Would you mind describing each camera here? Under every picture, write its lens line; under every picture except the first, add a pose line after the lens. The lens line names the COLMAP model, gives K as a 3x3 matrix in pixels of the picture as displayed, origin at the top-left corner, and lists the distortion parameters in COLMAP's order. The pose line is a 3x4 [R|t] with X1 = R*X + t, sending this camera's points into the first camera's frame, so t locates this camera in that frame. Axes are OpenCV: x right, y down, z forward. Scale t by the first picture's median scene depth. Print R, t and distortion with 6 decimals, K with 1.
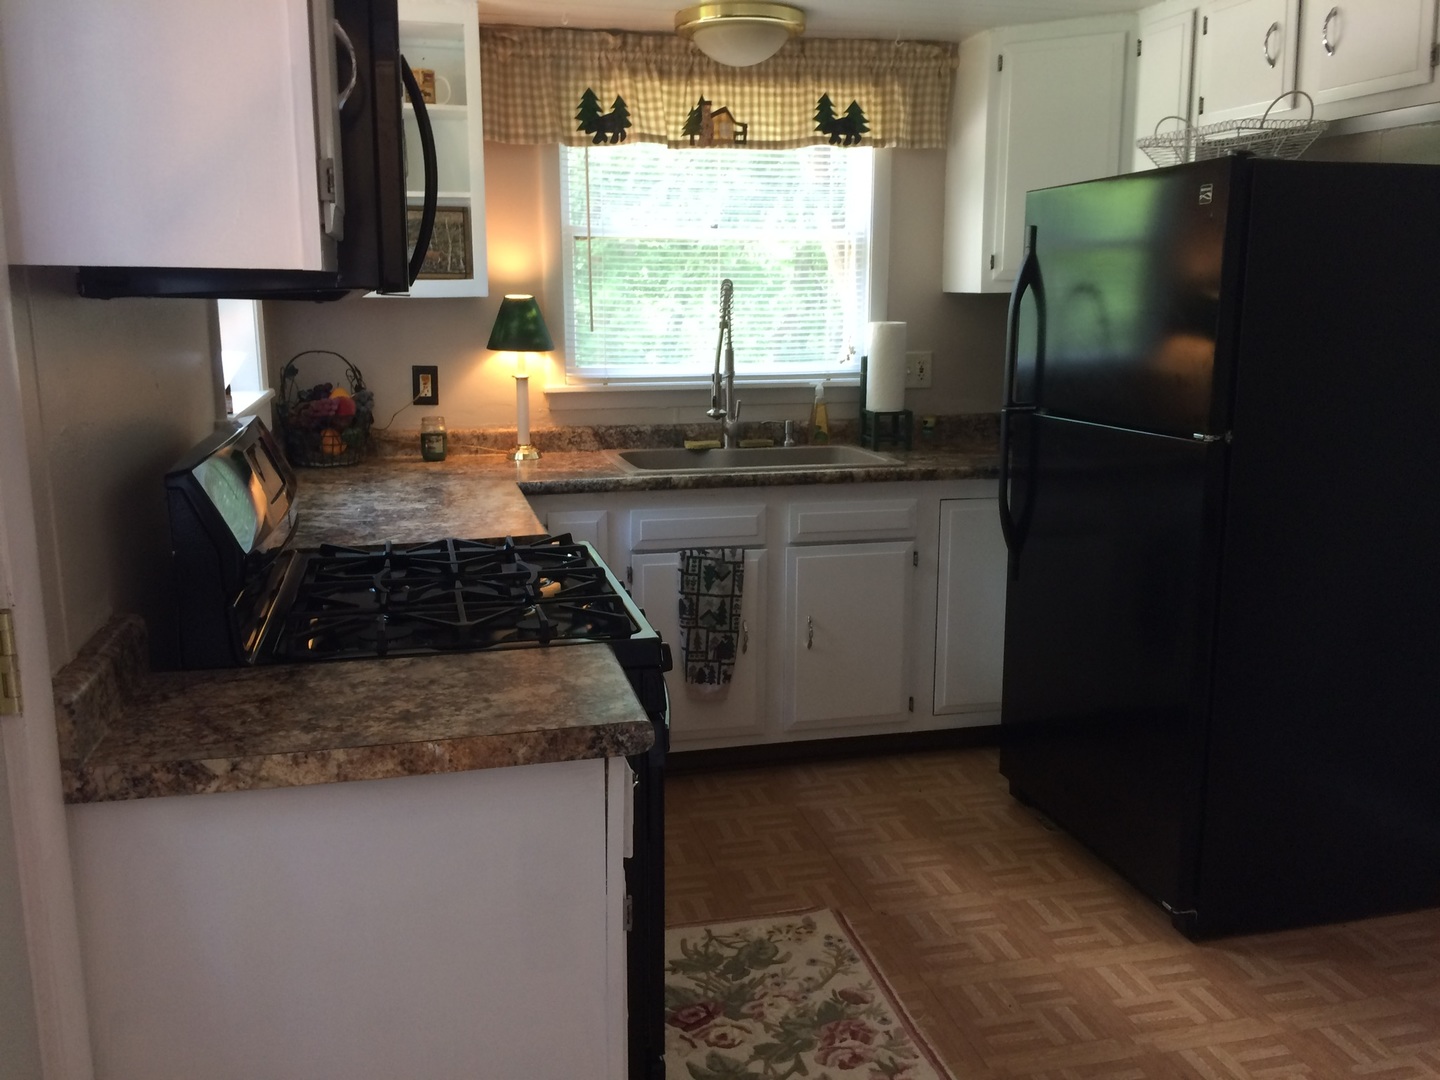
lens RADIAL K [[1242.4, 0, 724.0], [0, 1242.4, 535.2], [0, 0, 1]] dist [0.083605, -0.139666]
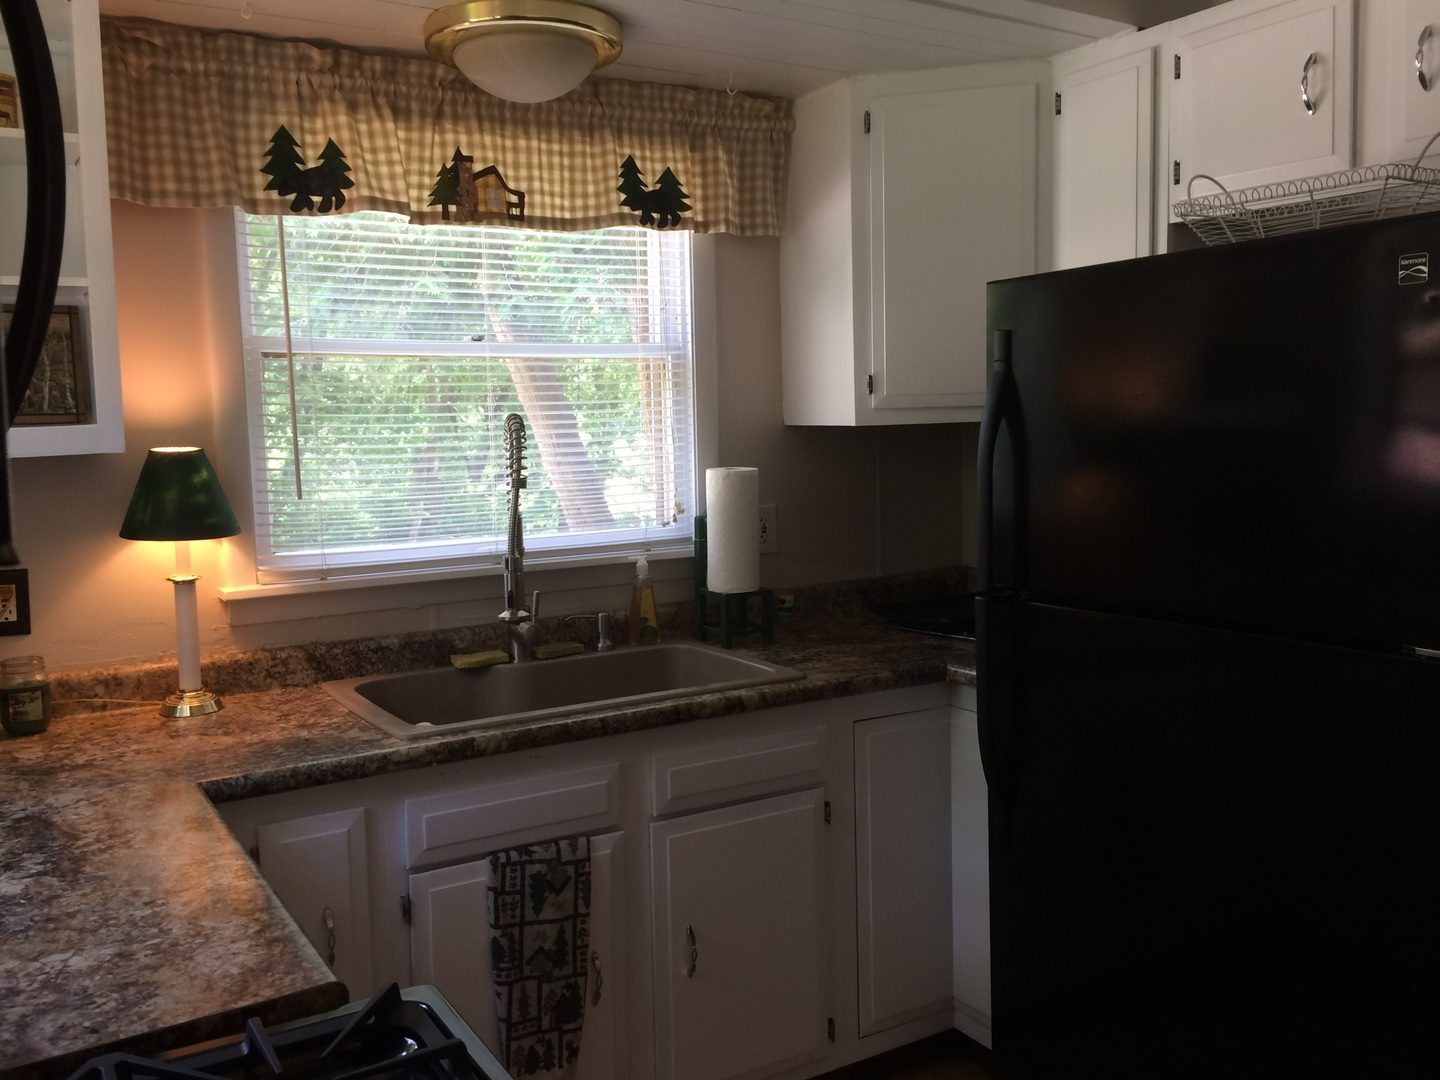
lens RADIAL K [[1242.4, 0, 724.0], [0, 1242.4, 535.2], [0, 0, 1]] dist [0.083605, -0.139666]
pose [[0.955016, -0.049824, 0.292338, -0.089361], [0.078956, 0.992923, -0.088708, -0.073578], [-0.285850, 0.107800, 0.952192, 0.342437]]
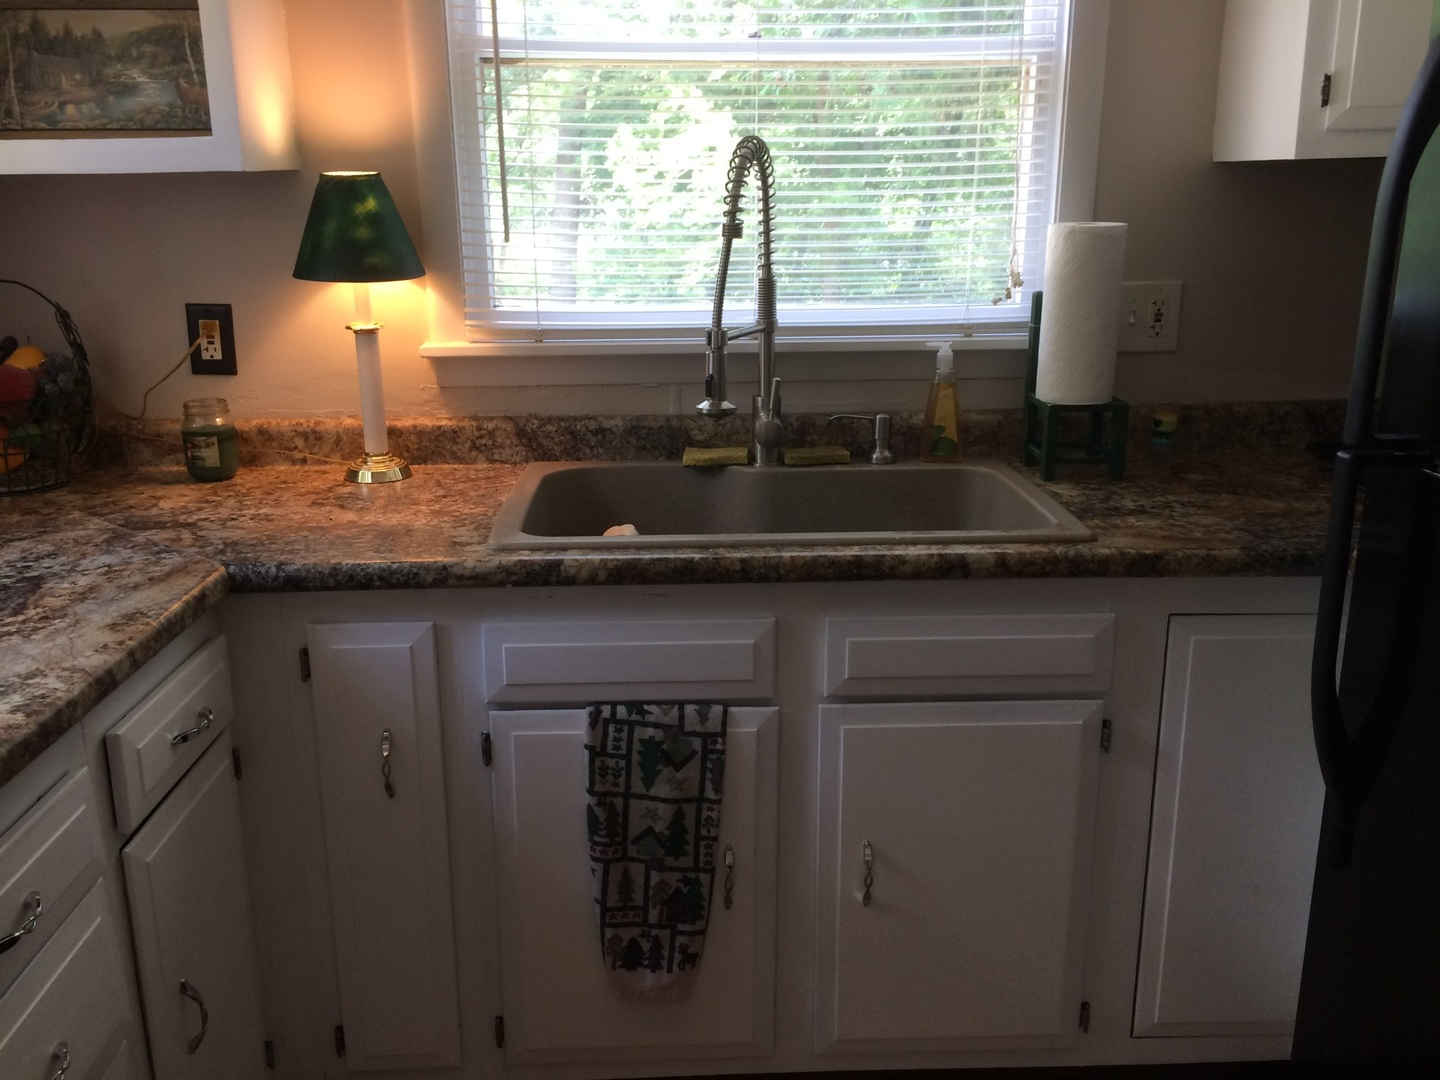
lens RADIAL K [[1224.2, 0, 726.6], [0, 1224.2, 541.7], [0, 0, 1]] dist [0.074792, -0.108840]
pose [[0.979309, 0.049635, -0.196188, 0.098744], [-0.033710, 0.995921, 0.083695, -0.085655], [0.199542, -0.075350, 0.976988, 0.510086]]
